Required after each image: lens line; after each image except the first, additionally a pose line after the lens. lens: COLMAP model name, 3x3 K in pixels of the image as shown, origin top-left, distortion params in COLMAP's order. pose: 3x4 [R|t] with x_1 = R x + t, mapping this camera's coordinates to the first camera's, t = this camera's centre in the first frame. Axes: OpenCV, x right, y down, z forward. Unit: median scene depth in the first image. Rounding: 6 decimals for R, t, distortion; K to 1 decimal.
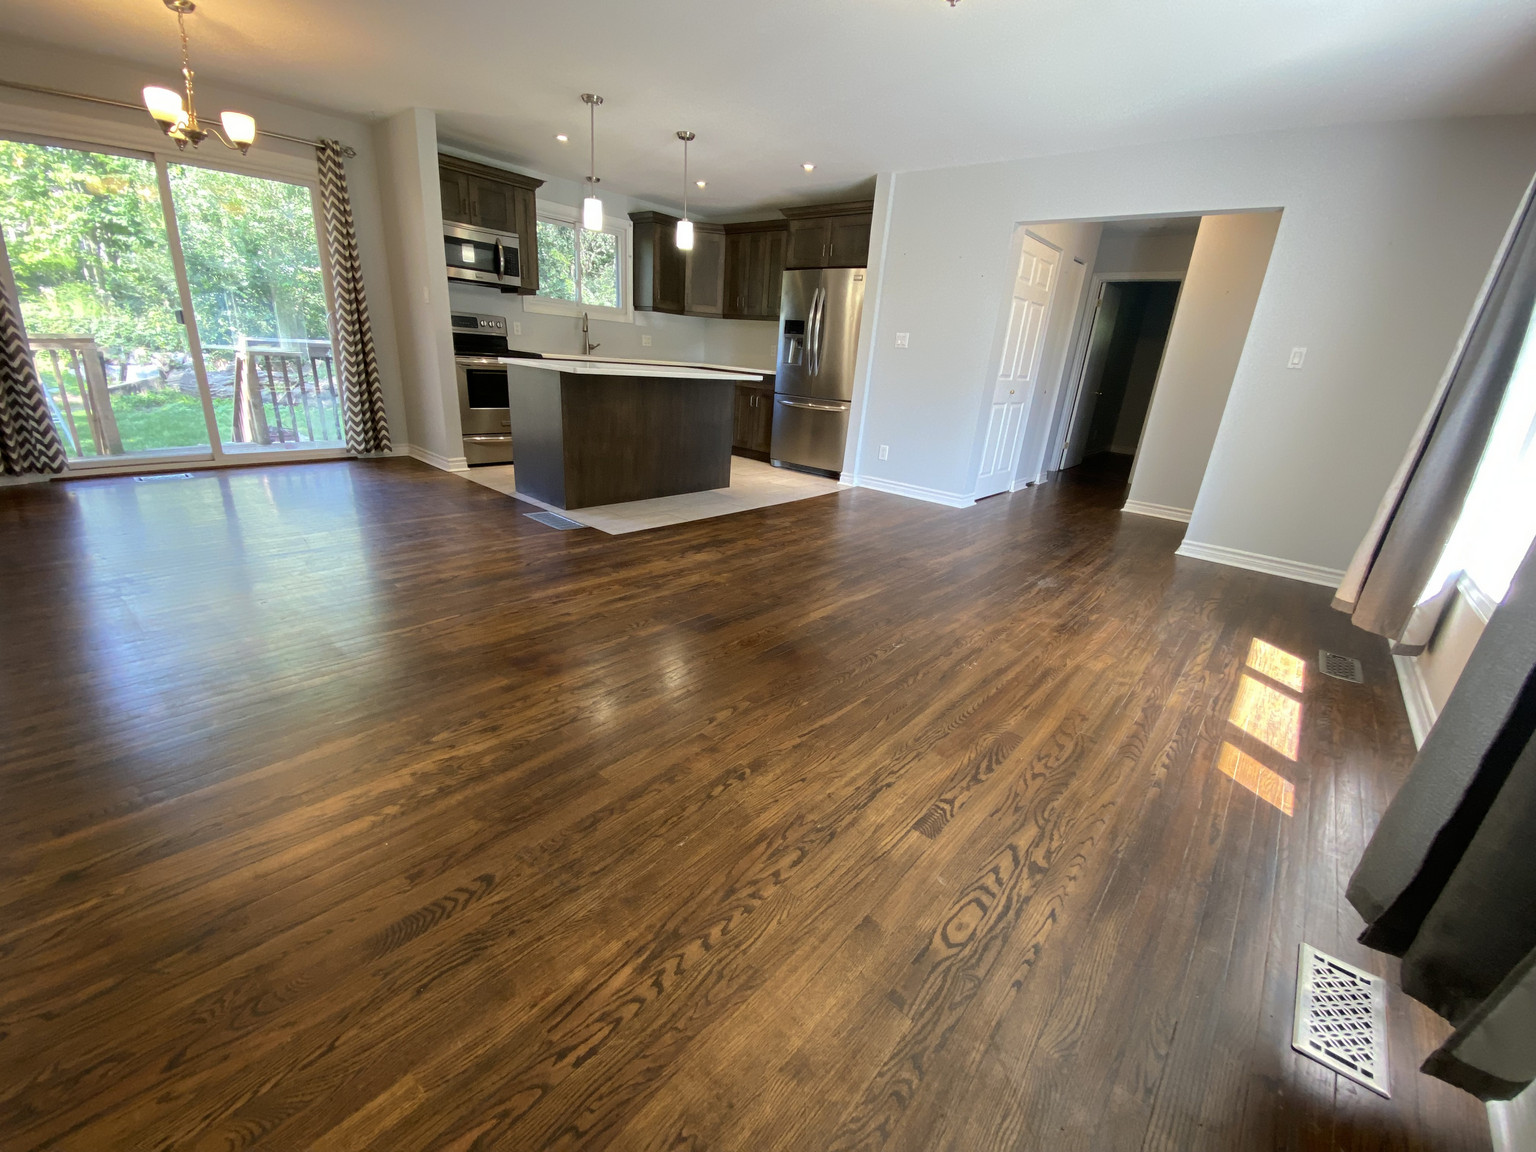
lens RADIAL K [[631.6, 0, 763.2], [0, 631.6, 578.1], [0, 0, 1]] dist [0.006939, -0.013039]
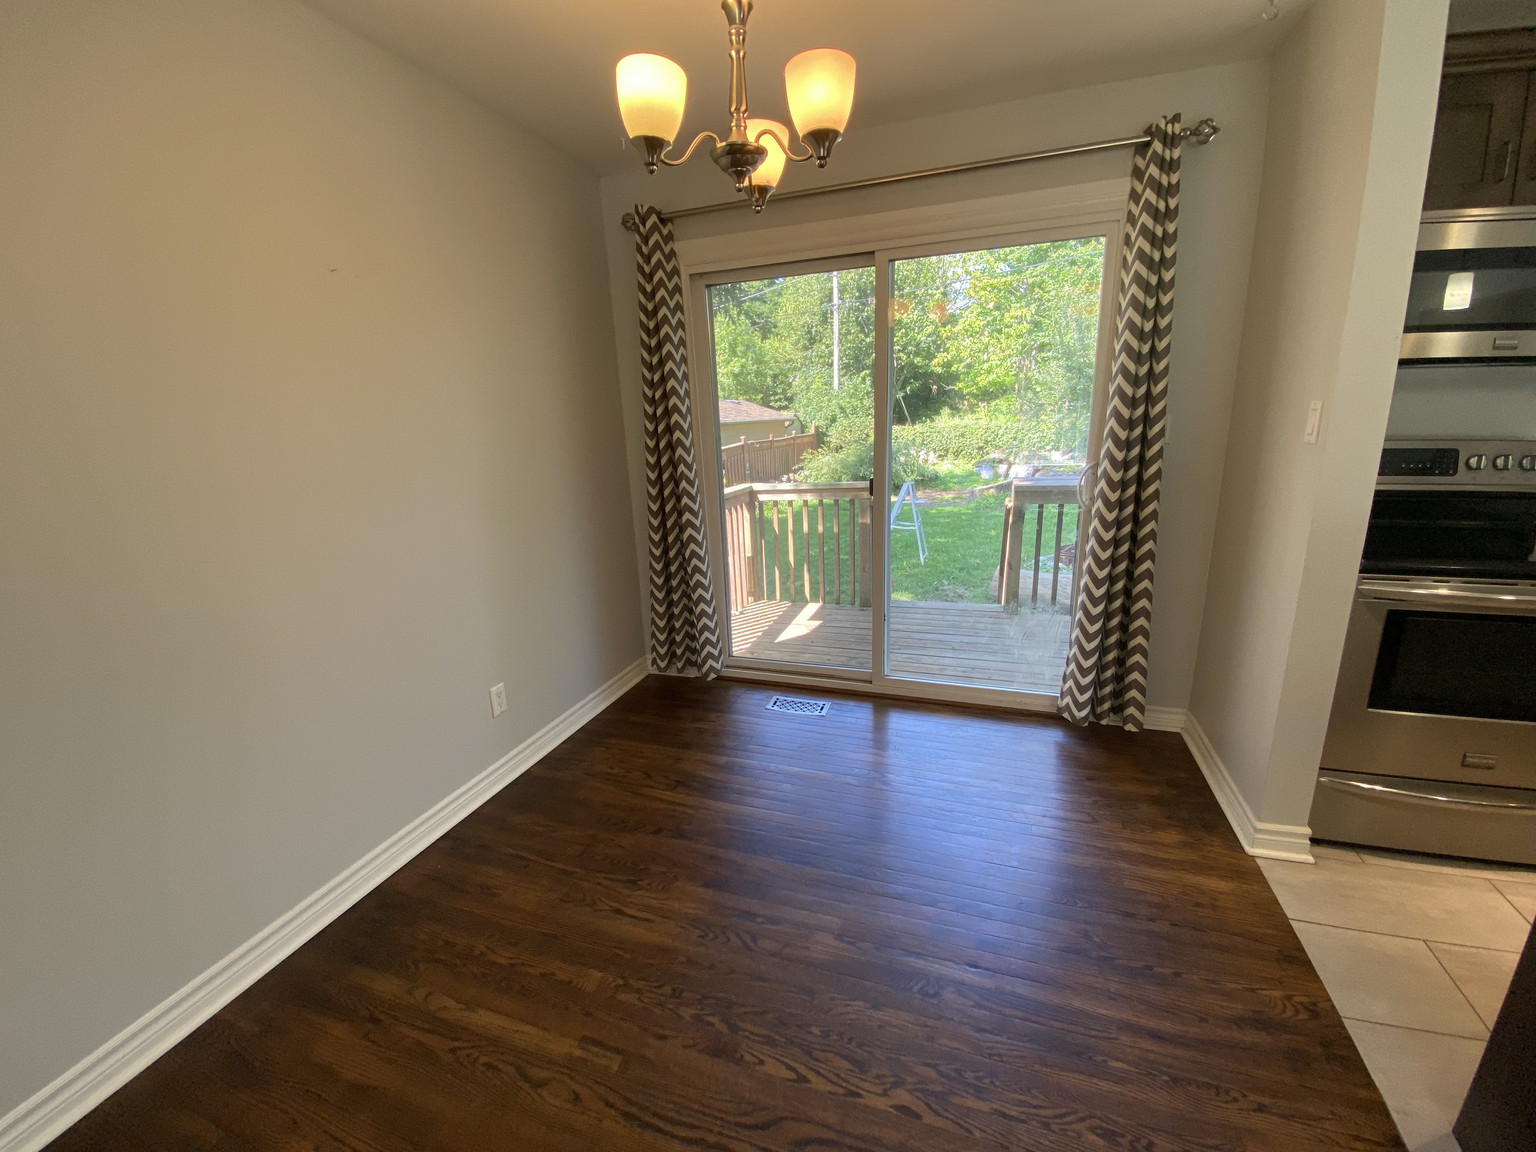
lens RADIAL K [[631.6, 0, 761.4], [0, 631.6, 581.2], [0, 0, 1]] dist [0.006939, -0.013039]
pose [[0.374323, 0.152238, -0.914716, -0.276721], [-0.252046, 0.965998, 0.057630, -0.272103], [0.892388, 0.208978, 0.399966, 0.534231]]
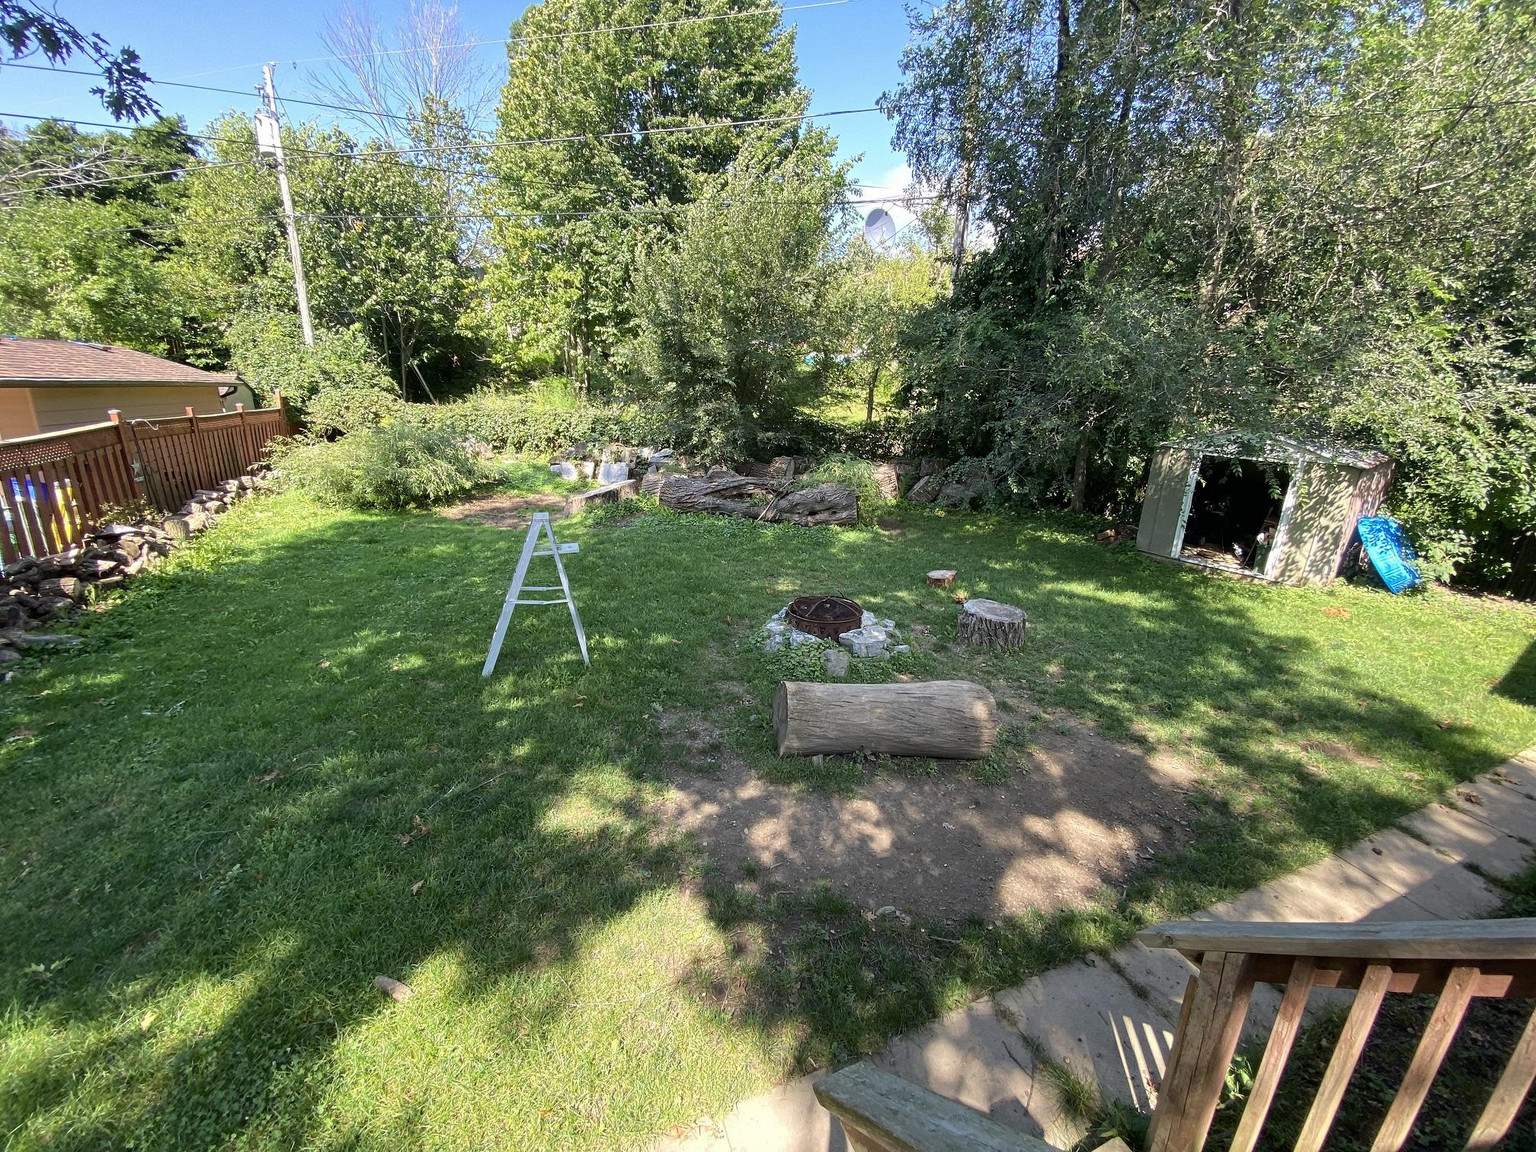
lens RADIAL K [[631.6, 0, 777.2], [0, 631.6, 588.4], [0, 0, 1]] dist [0.006939, -0.013039]
pose [[0.900358, 0.085586, -0.426651, -1.219079], [-0.118155, 0.991715, -0.050403, -0.463586], [0.418803, 0.095791, 0.903011, 0.940367]]
